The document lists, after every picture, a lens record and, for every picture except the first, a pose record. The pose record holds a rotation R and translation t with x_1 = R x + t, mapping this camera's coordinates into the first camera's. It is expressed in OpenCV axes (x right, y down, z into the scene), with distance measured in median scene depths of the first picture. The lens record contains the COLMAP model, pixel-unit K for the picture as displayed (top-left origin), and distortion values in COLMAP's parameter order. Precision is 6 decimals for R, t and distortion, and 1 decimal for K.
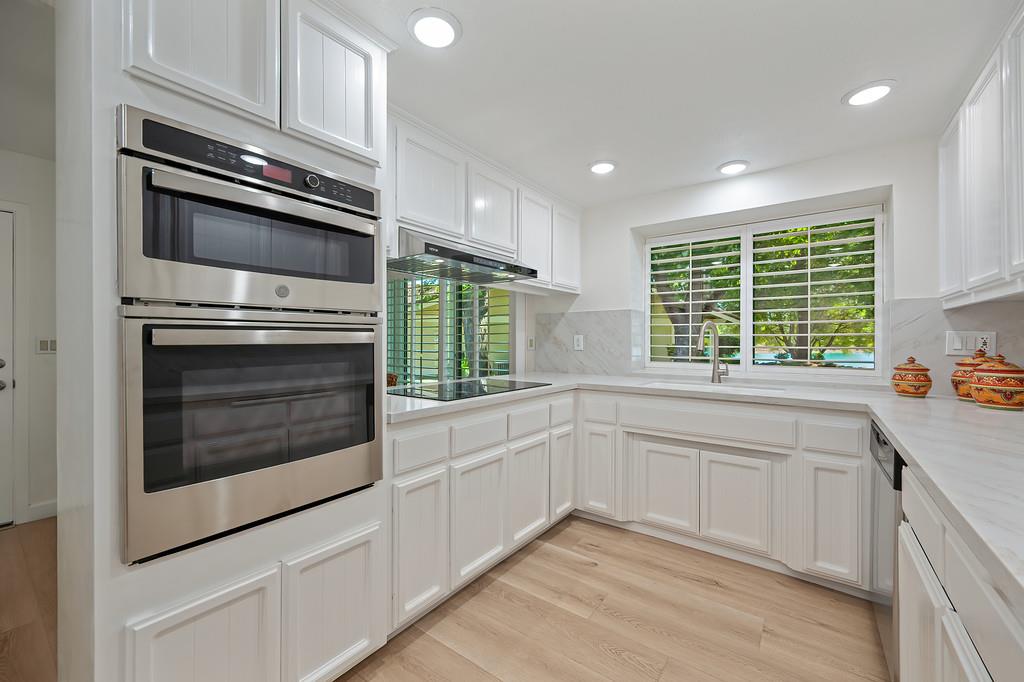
lens RADIAL K [[404.1, 0, 512.0], [0, 404.1, 341.0], [0, 0, 1]] dist [-0.000704, -0.000104]
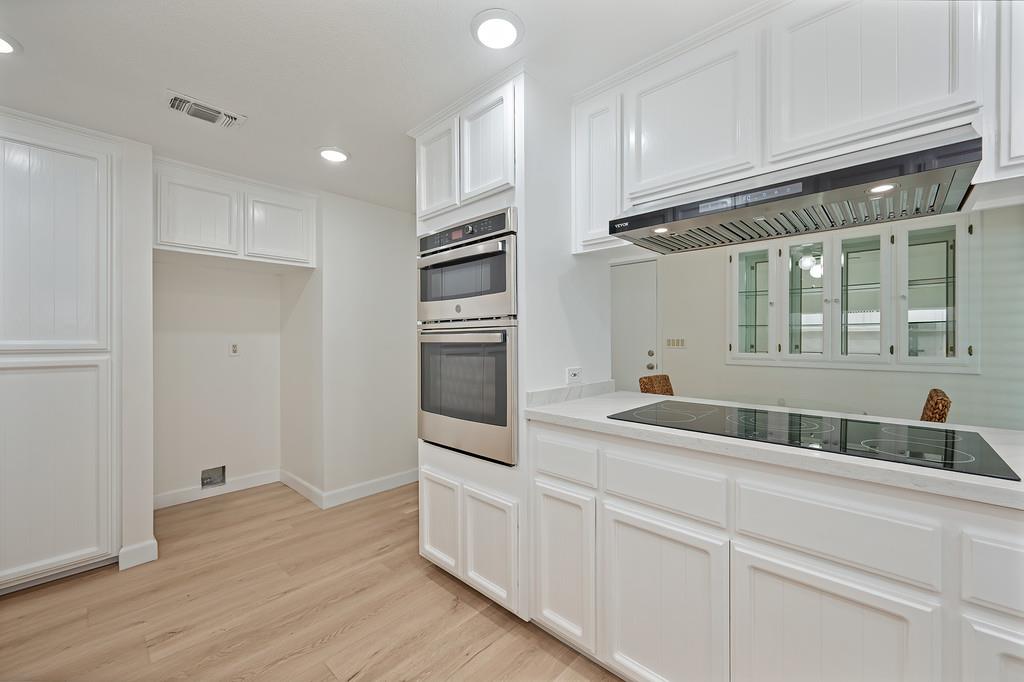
lens RADIAL K [[401.4, 0, 509.7], [0, 401.4, 343.9], [0, 0, 1]] dist [-0.000004, 0.000160]
pose [[-0.117331, 0.005879, -0.993075, 0.818487], [-0.003987, 0.999972, 0.006390, 0.002703], [0.993085, 0.004709, -0.117304, 1.173514]]
